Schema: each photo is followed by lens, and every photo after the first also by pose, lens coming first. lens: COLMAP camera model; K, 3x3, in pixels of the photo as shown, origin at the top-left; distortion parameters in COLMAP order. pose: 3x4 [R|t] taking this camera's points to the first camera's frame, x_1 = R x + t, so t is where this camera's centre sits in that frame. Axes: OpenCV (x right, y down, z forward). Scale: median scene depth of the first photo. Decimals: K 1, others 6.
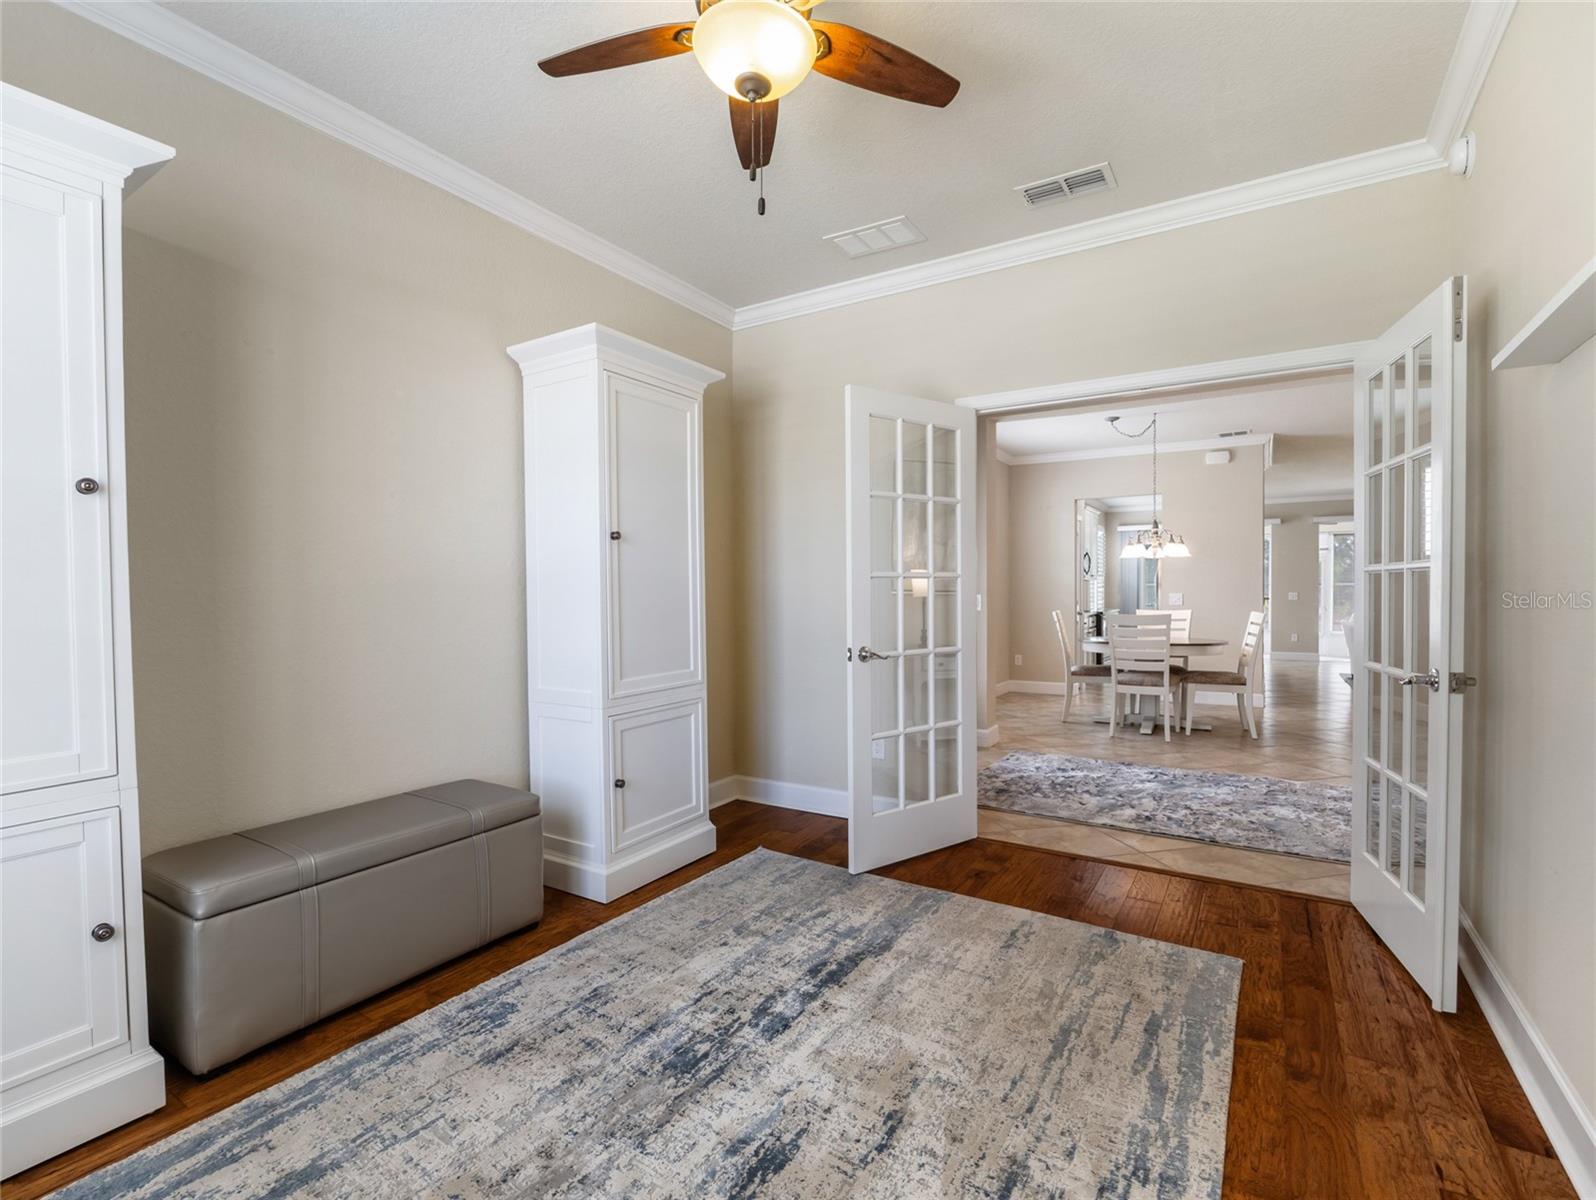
lens RADIAL K [[753.3, 0, 801.8], [0, 753.3, 605.0], [0, 0, 1]] dist [-0.010382, -0.000041]
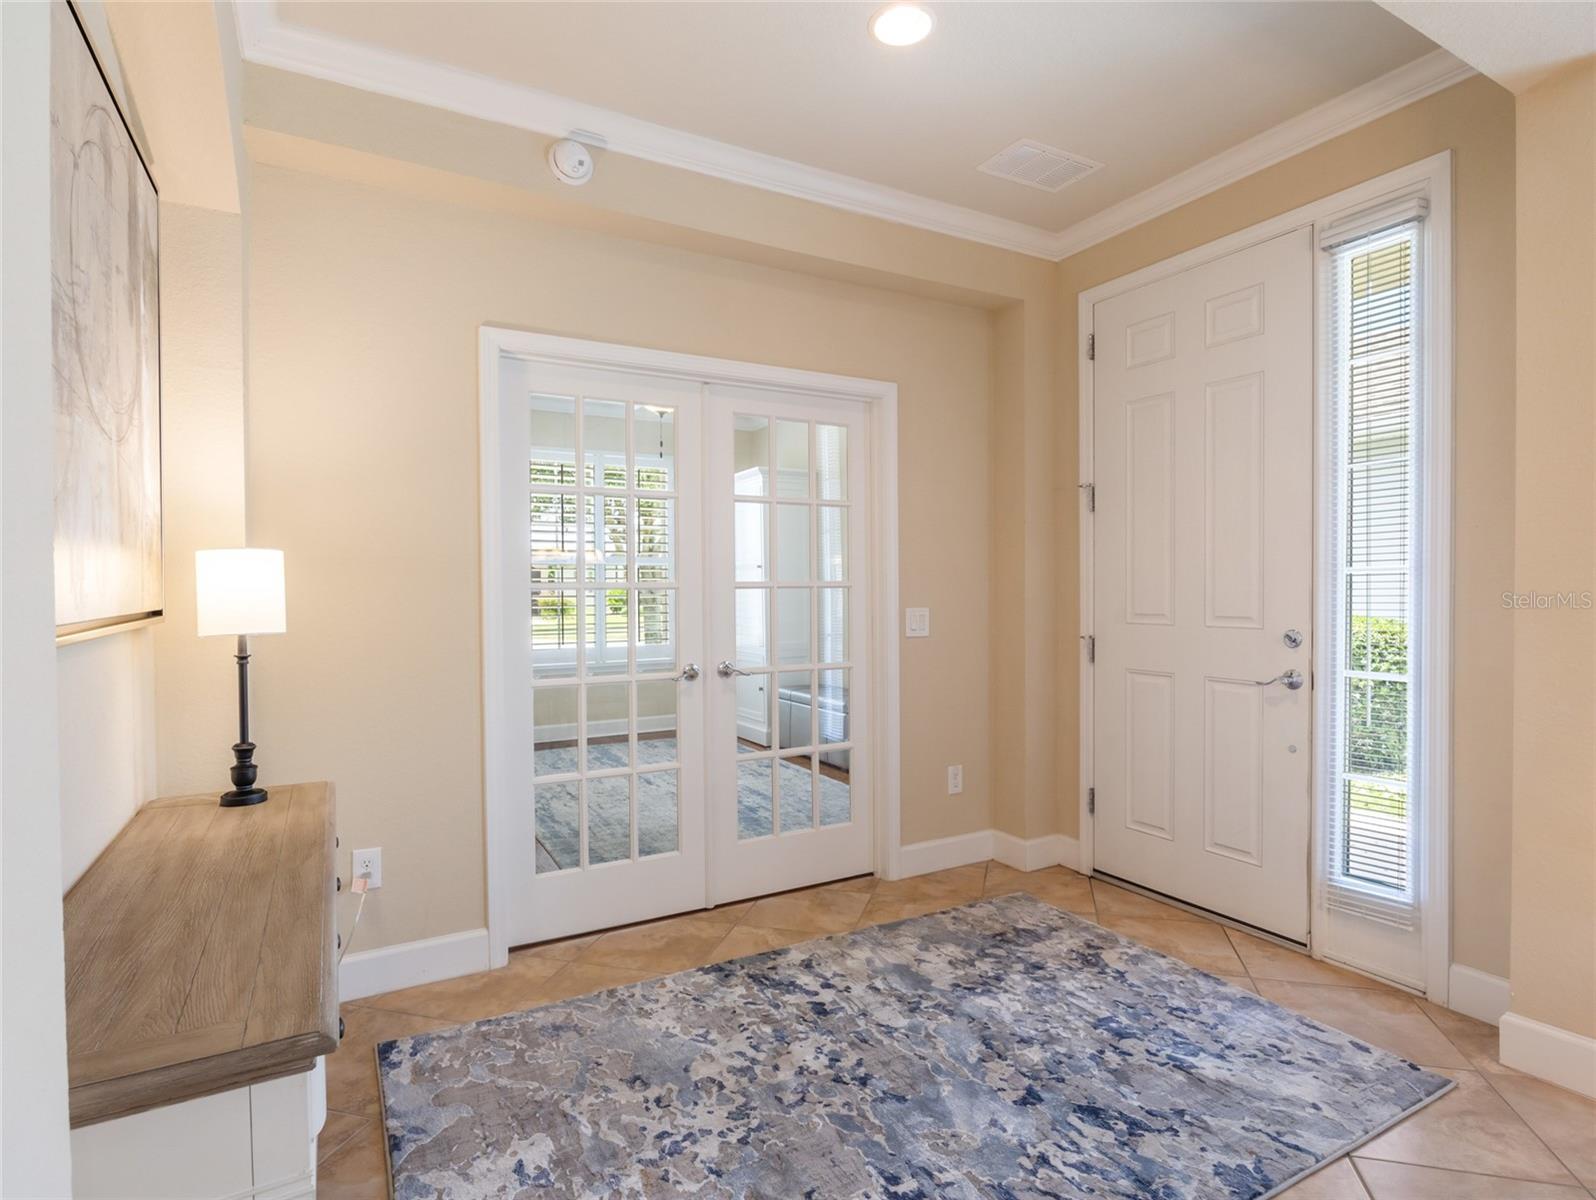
lens RADIAL K [[836.1, 0, 805.3], [0, 836.1, 601.1], [0, 0, 1]] dist [-0.018085, -0.001141]
pose [[-0.479991, 0.021012, -0.877022, 2.023883], [-0.003654, 0.999657, 0.025949, -0.078468], [0.877266, 0.015660, -0.479749, 2.508147]]
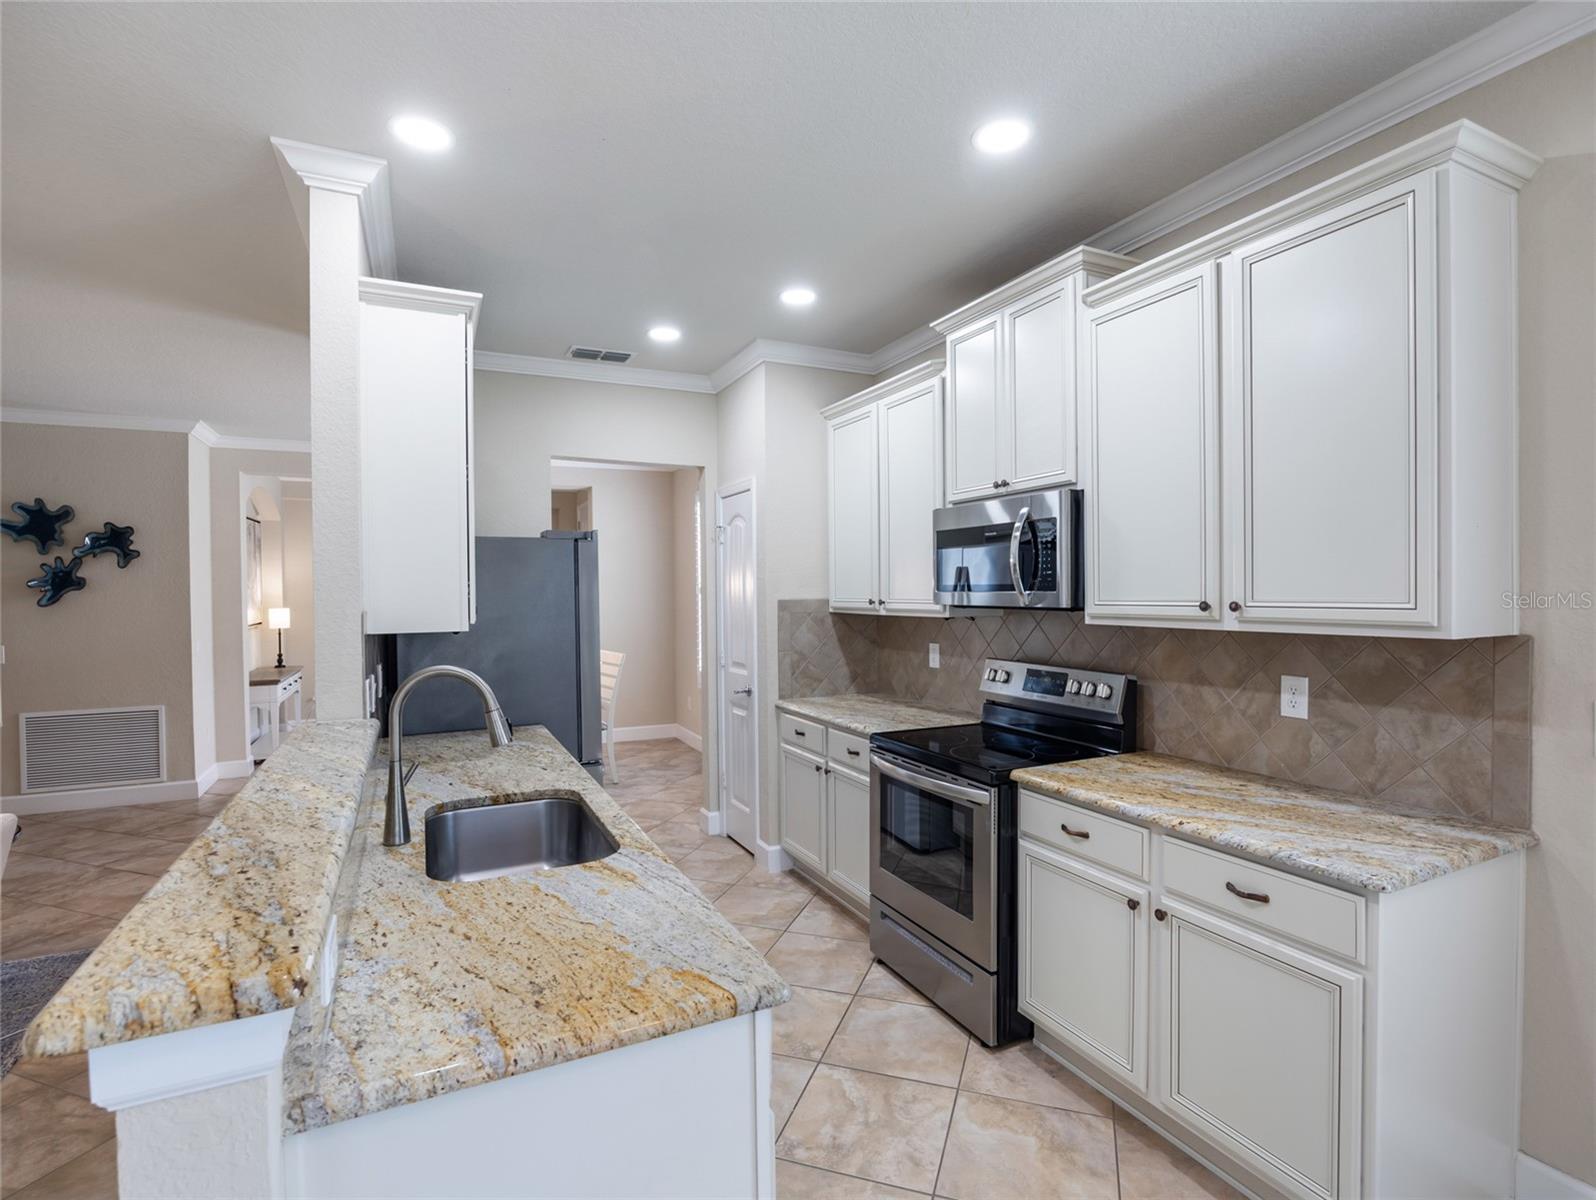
lens RADIAL K [[785.9, 0, 802.6], [0, 785.9, 601.4], [0, 0, 1]] dist [-0.016303, 0.000838]
pose [[-0.535044, 0.022003, -0.844538, 3.365460], [-0.001327, 0.999638, 0.026884, -0.250380], [0.844823, 0.015505, -0.534821, 5.718161]]
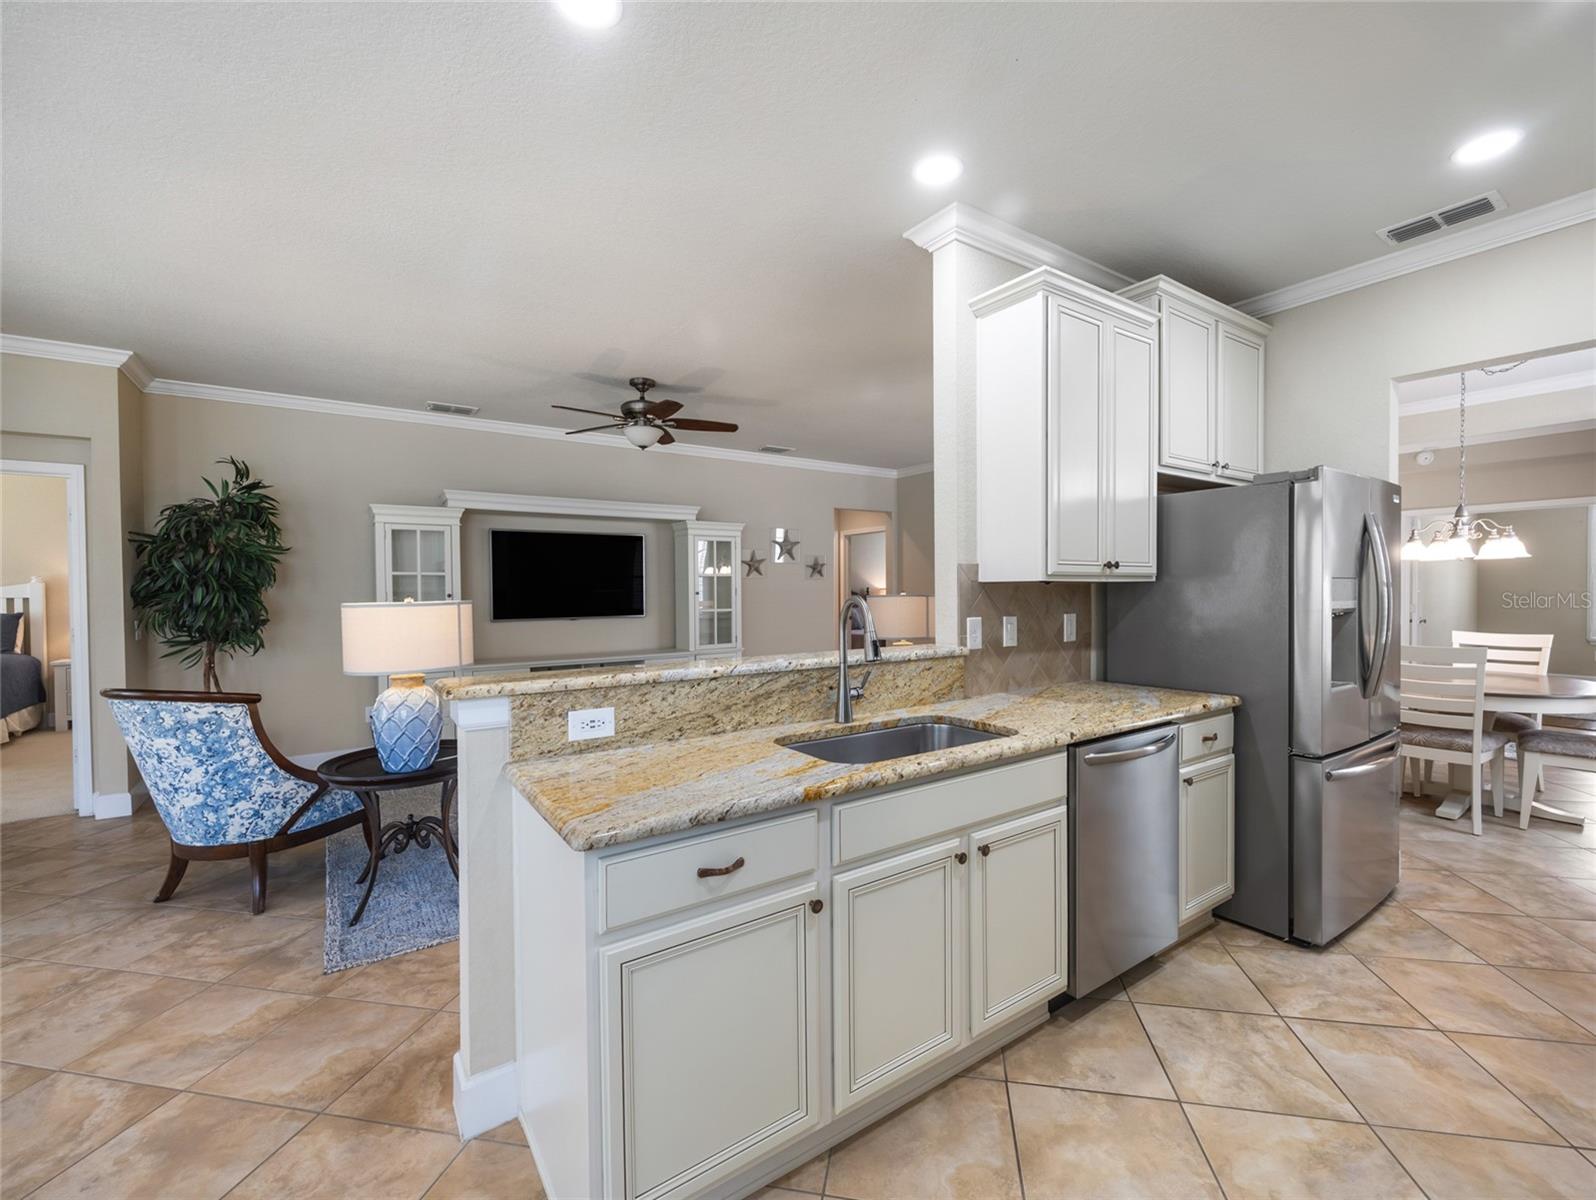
lens RADIAL K [[682.6, 0, 803.7], [0, 682.6, 601.6], [0, 0, 1]] dist [-0.003290, 0.000435]
pose [[-0.914271, 0.003572, 0.405088, 2.492069], [0.017897, 0.999341, 0.031581, -0.177774], [-0.404708, 0.036124, -0.913732, 5.861862]]
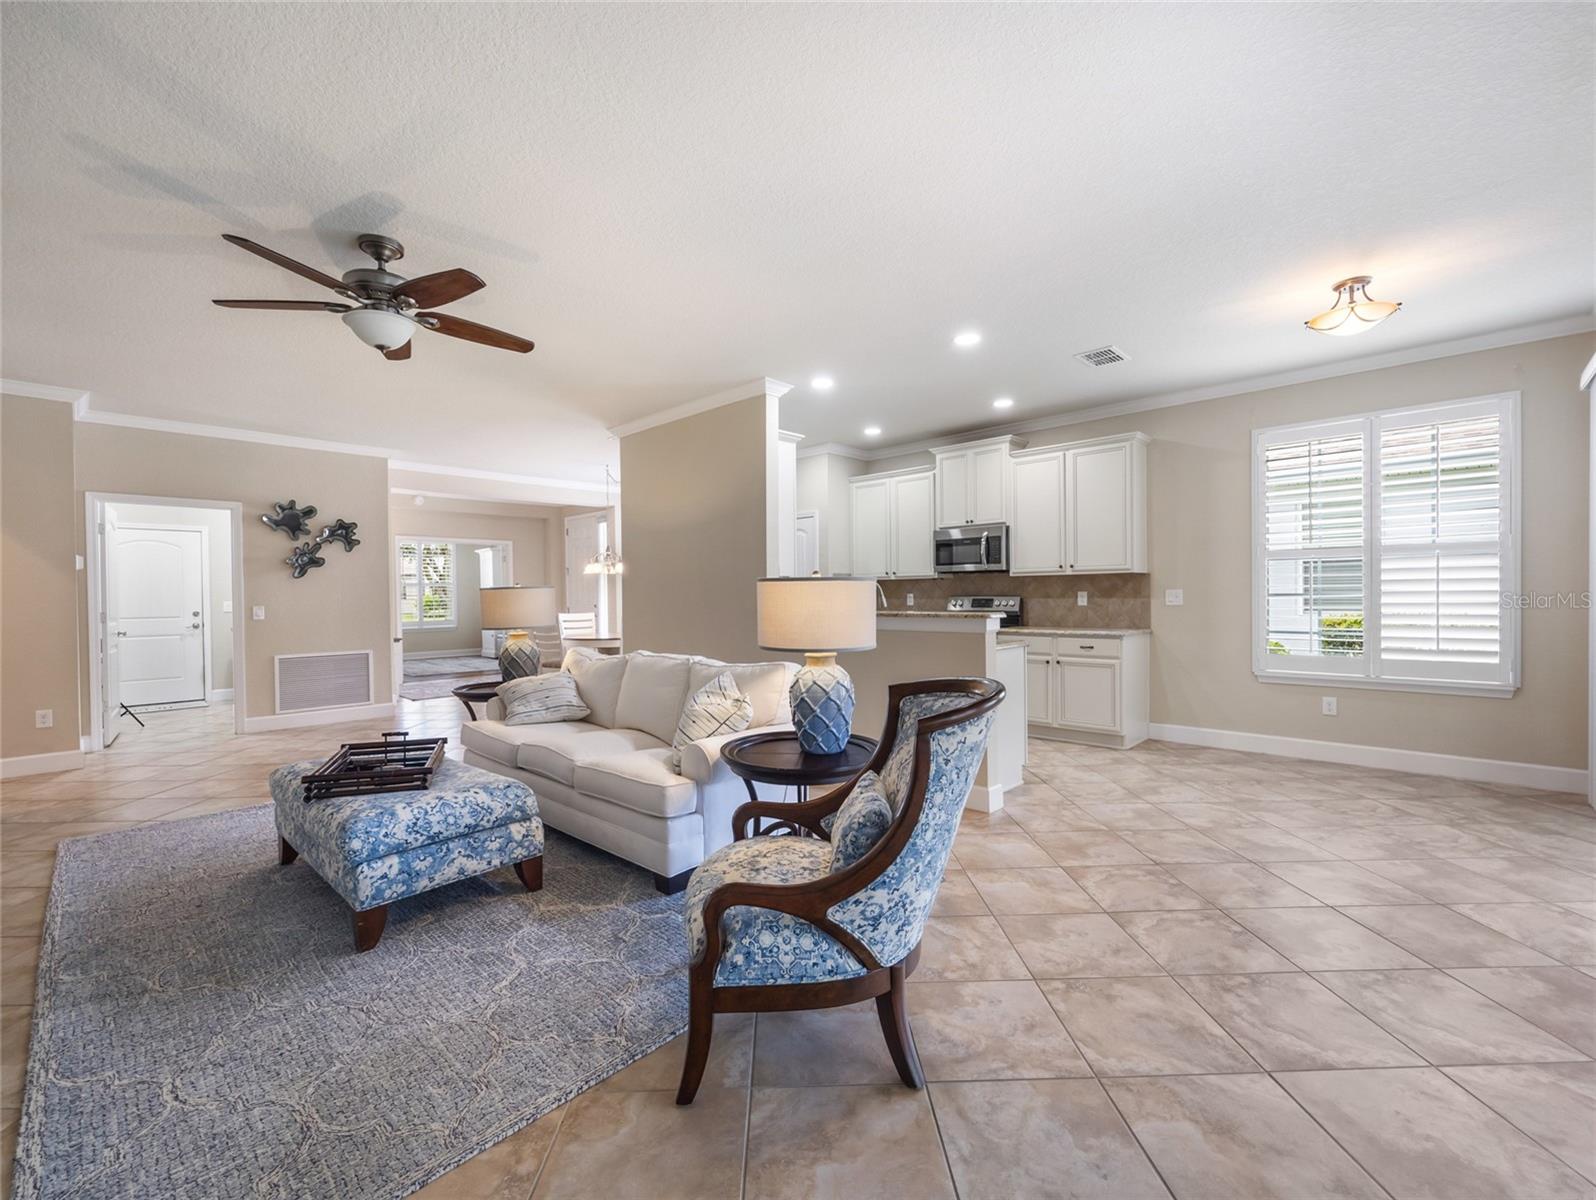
lens RADIAL K [[682.6, 0, 803.7], [0, 682.6, 601.6], [0, 0, 1]] dist [-0.003290, 0.000435]
pose [[-0.208438, 0.019491, -0.977841, 5.130451], [-0.003742, 0.999778, 0.020726, -0.126519], [0.978028, 0.007979, -0.208319, 5.163038]]
